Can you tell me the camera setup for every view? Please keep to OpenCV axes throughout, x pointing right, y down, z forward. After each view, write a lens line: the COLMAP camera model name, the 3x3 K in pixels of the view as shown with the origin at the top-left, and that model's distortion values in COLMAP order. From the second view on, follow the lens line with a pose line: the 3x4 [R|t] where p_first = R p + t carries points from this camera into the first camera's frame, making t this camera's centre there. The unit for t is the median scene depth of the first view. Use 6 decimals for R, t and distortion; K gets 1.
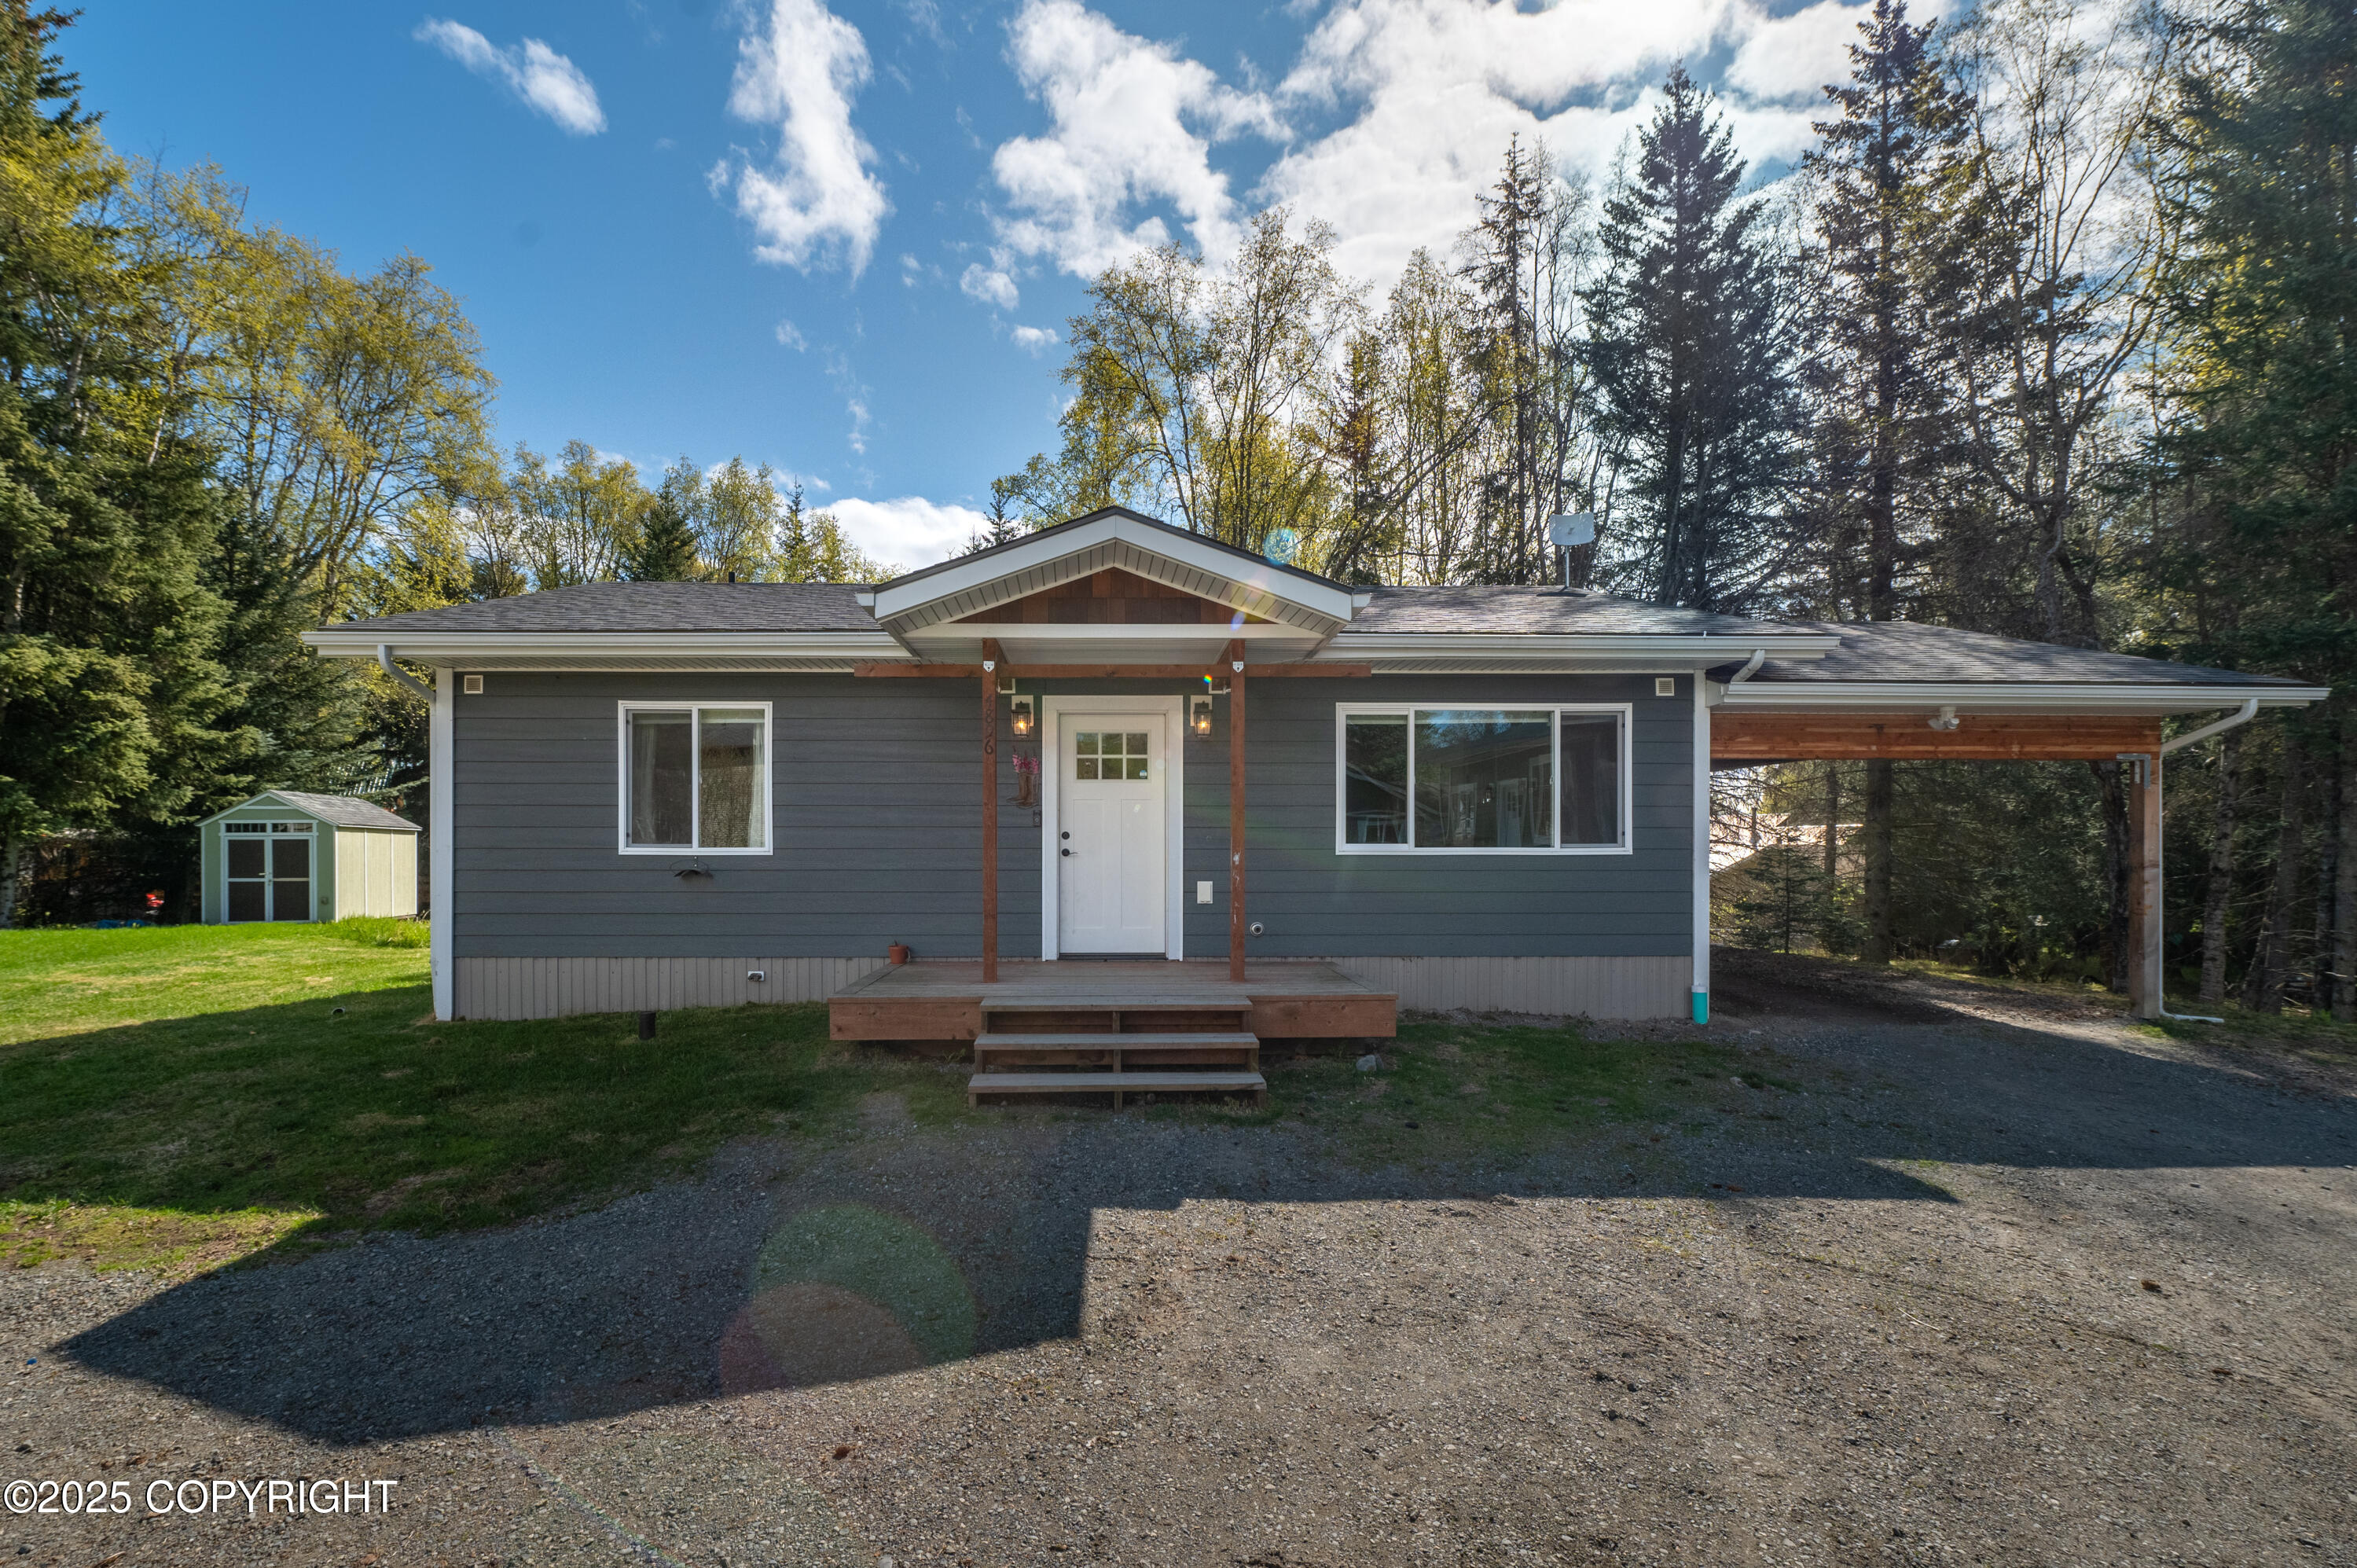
lens RADIAL K [[1046.3, 0, 1100.9], [0, 1046.3, 859.8], [0, 0, 1]] dist [-0.002497, -0.000521]
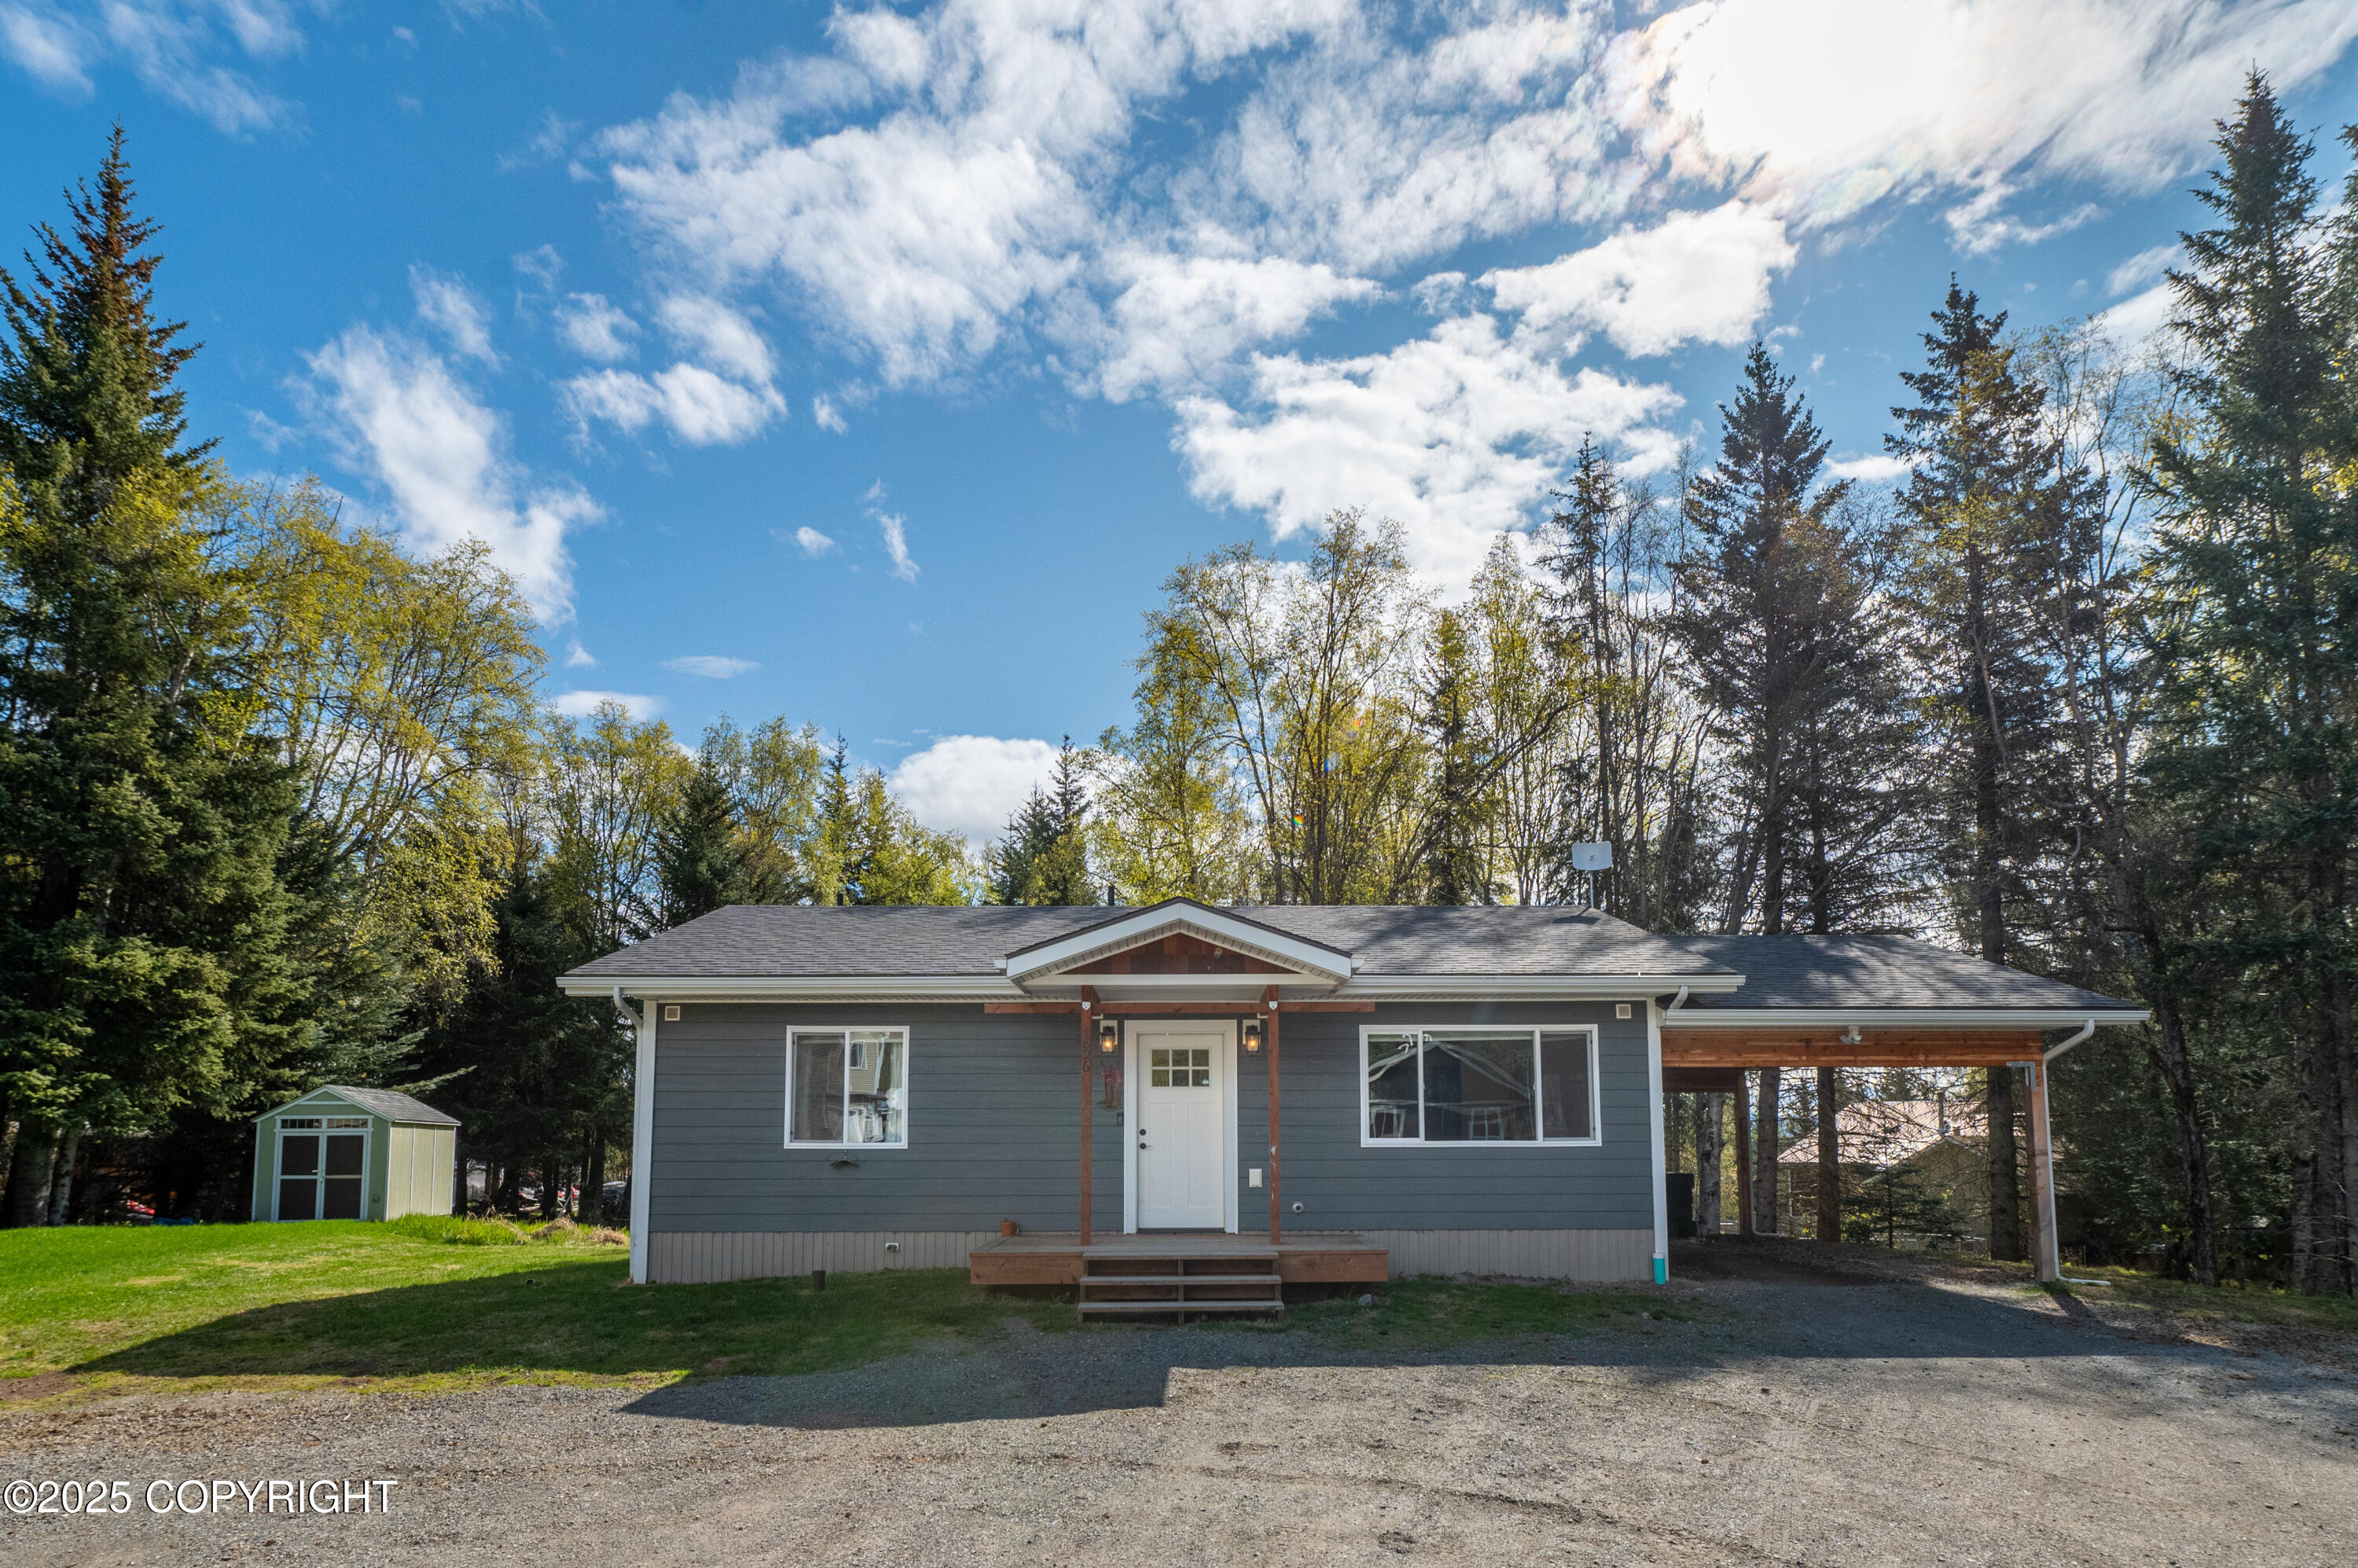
lens RADIAL K [[1405.6, 0, 1187.2], [0, 1405.6, 1025.7], [0, 0, 1]] dist [-0.010748, -0.000994]
pose [[0.999993, -0.002676, 0.002587, 0.012128], [0.002908, 0.995557, -0.094116, 0.006676], [-0.002324, 0.094123, 0.995558, -0.551902]]
